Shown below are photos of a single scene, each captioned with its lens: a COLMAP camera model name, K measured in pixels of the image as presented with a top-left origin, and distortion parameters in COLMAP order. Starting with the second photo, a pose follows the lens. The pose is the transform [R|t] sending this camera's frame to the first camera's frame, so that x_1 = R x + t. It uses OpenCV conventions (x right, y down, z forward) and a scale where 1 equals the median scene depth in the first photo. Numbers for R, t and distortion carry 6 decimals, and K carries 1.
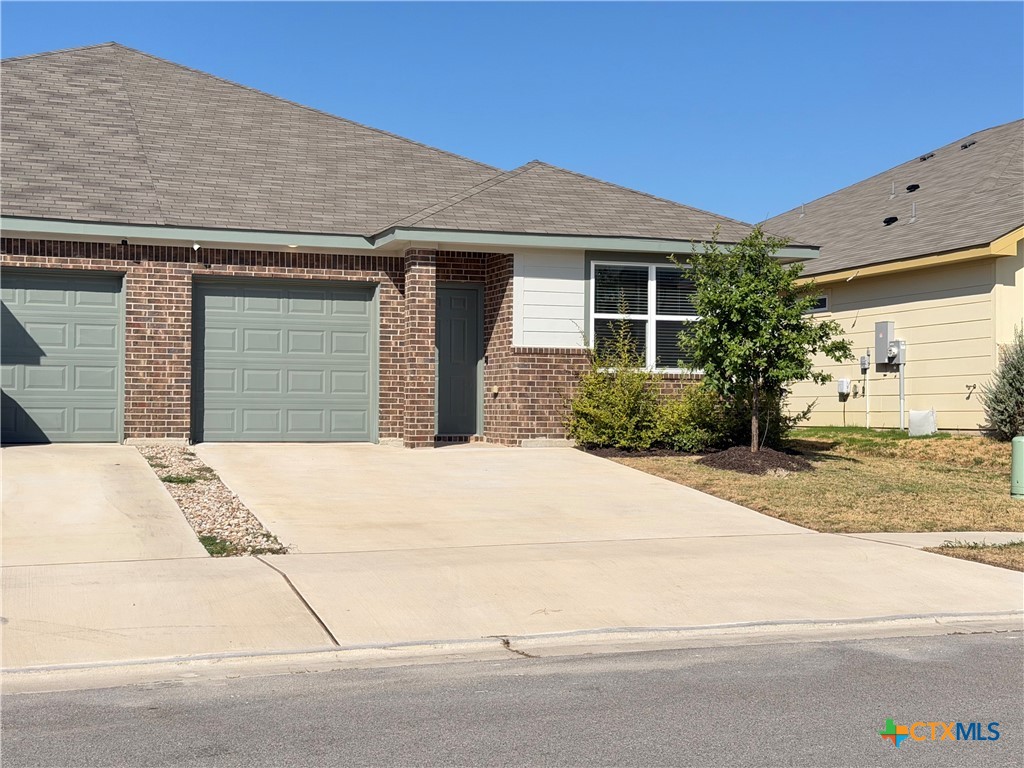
lens RADIAL K [[1405.4, 0, 512.0], [0, 1405.4, 384.0], [0, 0, 1]] dist [0.115226, 0.015747]
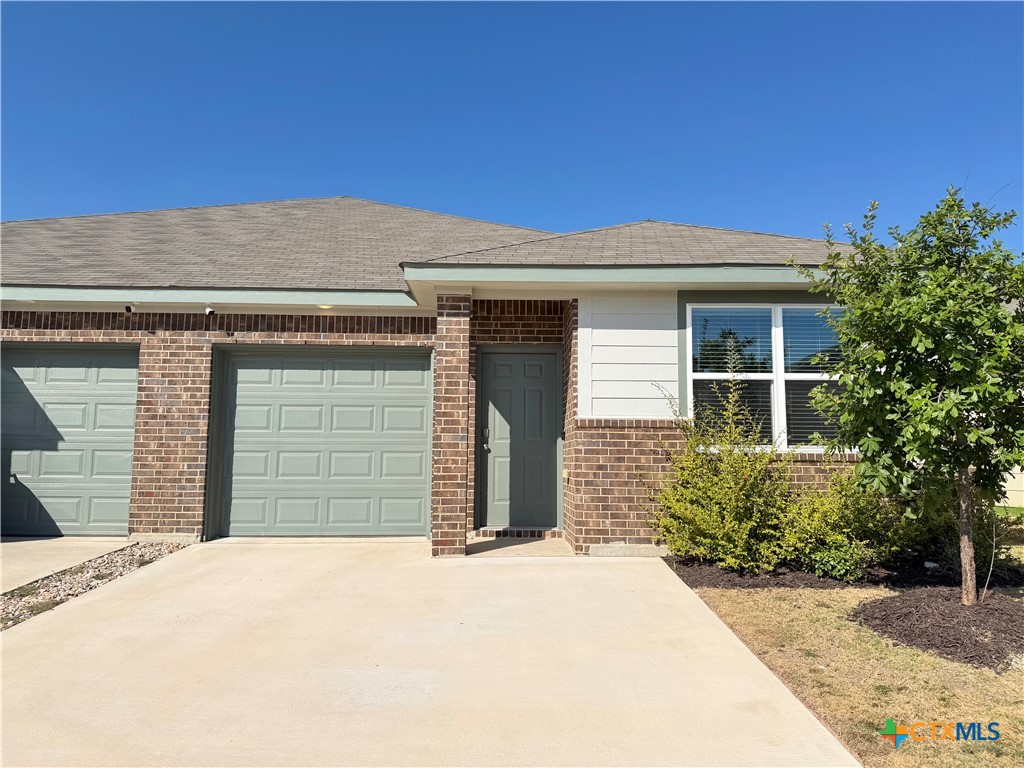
lens RADIAL K [[717.5, 0, 509.4], [0, 717.5, 384.3], [0, 0, 1]] dist [0.118094, -0.193294]
pose [[0.949724, -0.035364, -0.311084, 0.089114], [0.005887, 0.995442, -0.095188, -0.008454], [0.313033, 0.088571, 0.945603, 0.634730]]
